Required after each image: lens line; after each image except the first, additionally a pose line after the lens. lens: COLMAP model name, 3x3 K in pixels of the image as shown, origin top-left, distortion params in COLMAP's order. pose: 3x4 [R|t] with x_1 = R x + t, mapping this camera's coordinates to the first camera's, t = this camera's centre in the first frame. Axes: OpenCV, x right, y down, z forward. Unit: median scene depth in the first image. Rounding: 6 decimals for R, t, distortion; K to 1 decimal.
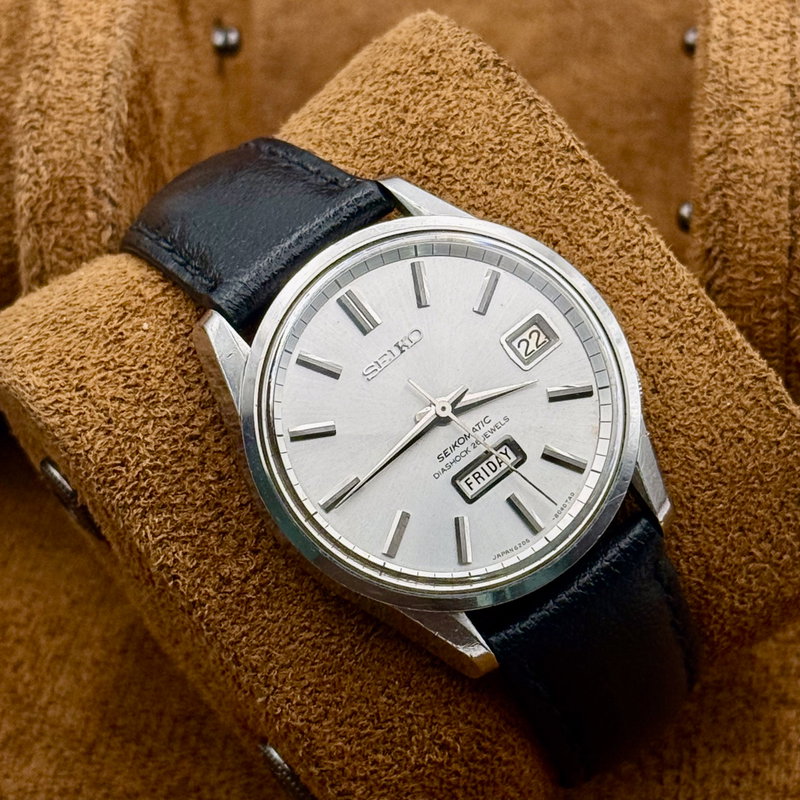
lens RADIAL K [[2844.3, 0, 399.1], [0, 2844.3, 447.9], [0, 0, 1]] dist [0.052089, 1.793926]
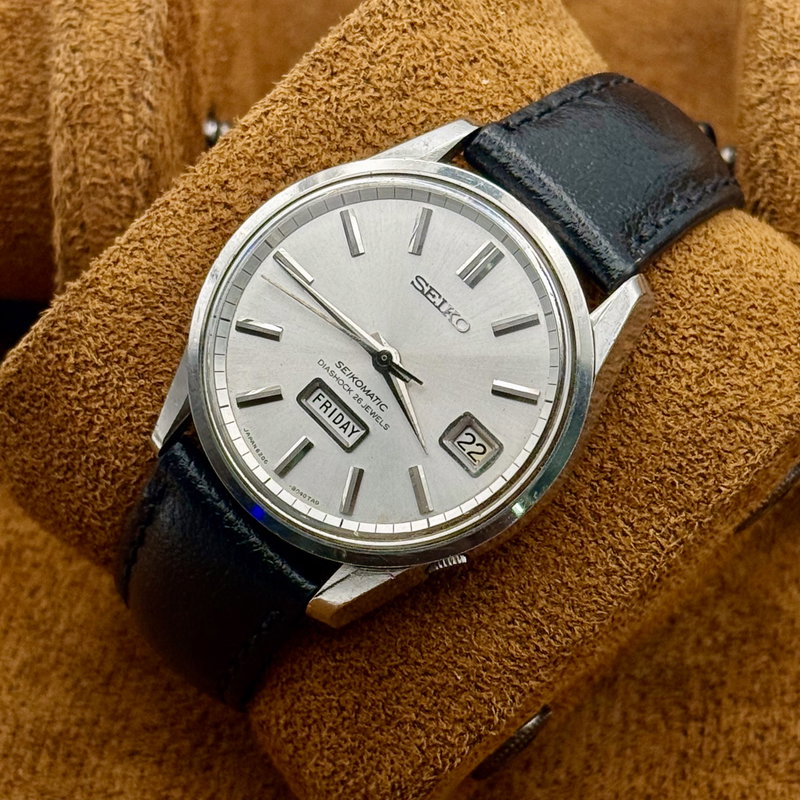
lens RADIAL K [[2844.3, 0, 399.1], [0, 2844.3, 447.9], [0, 0, 1]] dist [0.052089, 1.793926]
pose [[0.082981, 0.976421, -0.199292, 0.228026], [-0.948821, 0.138559, 0.283795, -0.276230], [0.304717, 0.165543, 0.937946, 0.087166]]
